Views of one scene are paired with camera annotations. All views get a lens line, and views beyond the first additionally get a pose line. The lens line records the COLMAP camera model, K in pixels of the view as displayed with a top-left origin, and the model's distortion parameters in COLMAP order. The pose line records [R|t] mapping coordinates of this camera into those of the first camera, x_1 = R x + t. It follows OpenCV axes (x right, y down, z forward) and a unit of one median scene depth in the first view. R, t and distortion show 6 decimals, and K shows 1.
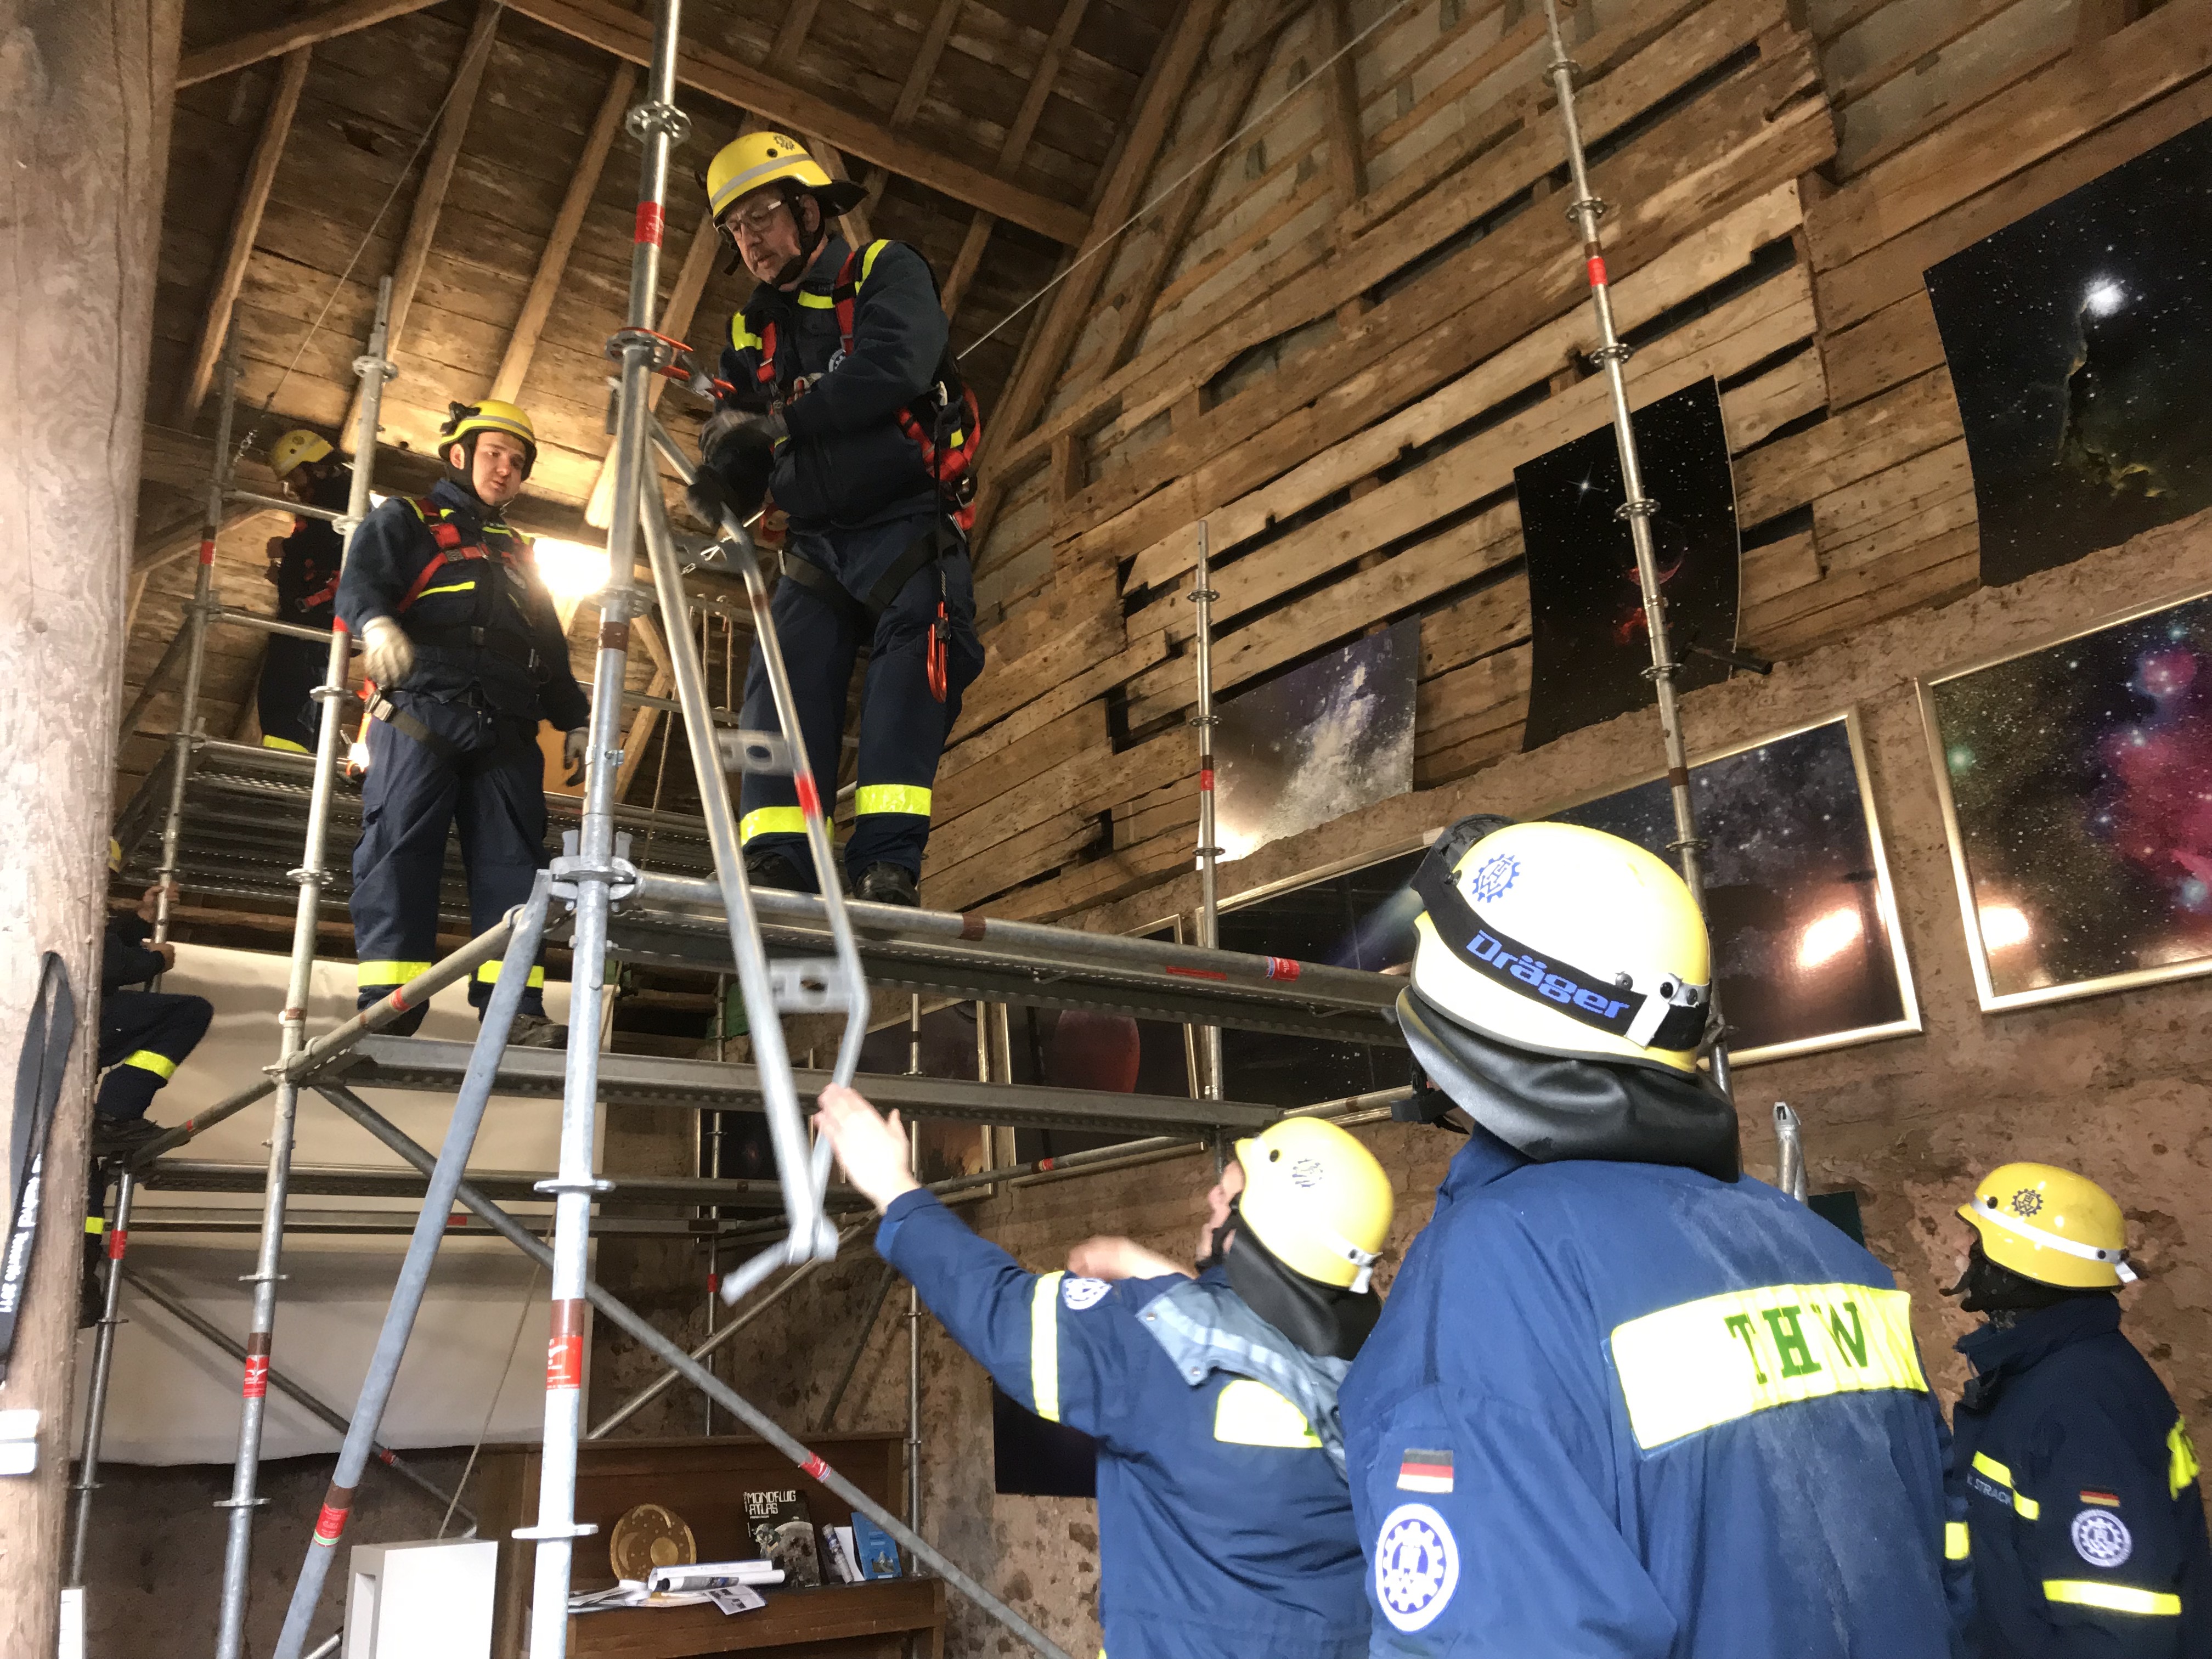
lens RADIAL K [[1797.0, 0, 1090.8], [0, 1797.0, 818.1], [0, 0, 1]] dist [0.024433, -0.019076]
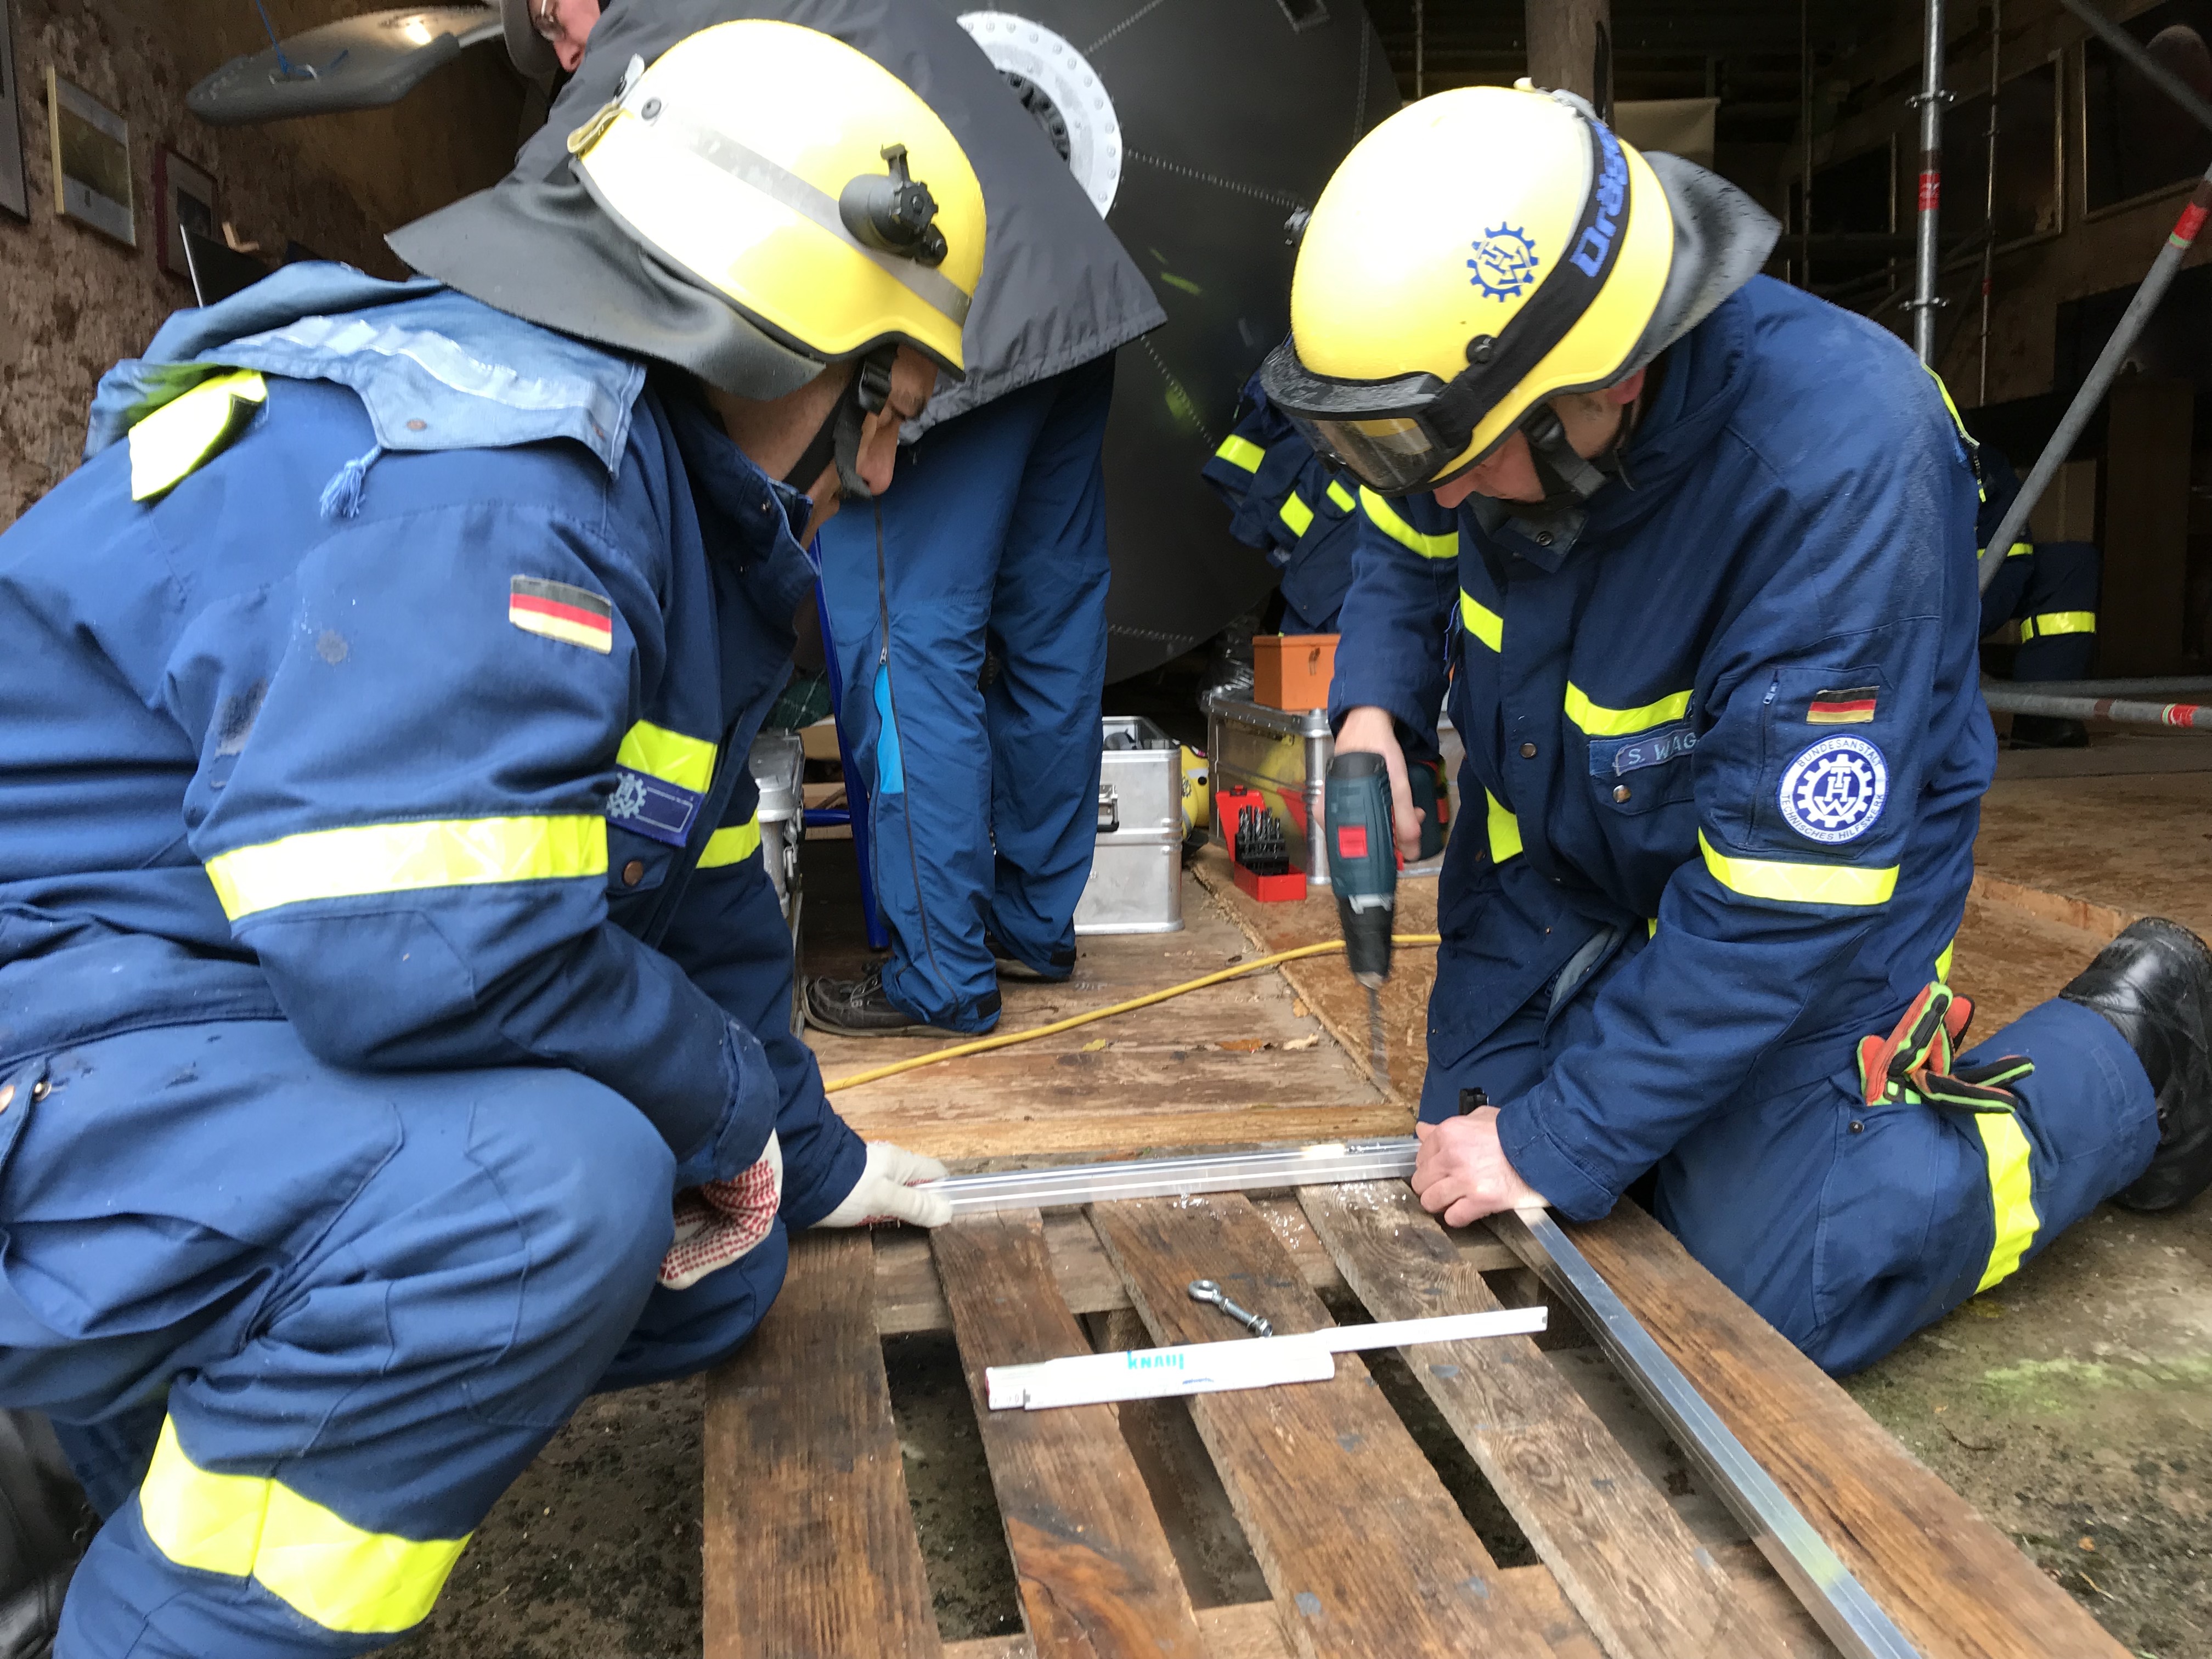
lens RADIAL K [[1797.0, 0, 1098.8], [0, 1797.0, 821.1], [0, 0, 1]] dist [0.024433, -0.019076]
pose [[0.856294, 0.073339, -0.511256, 0.040889], [0.154505, 0.908166, 0.389054, -0.000004], [0.492838, -0.412136, 0.766325, -0.402414]]
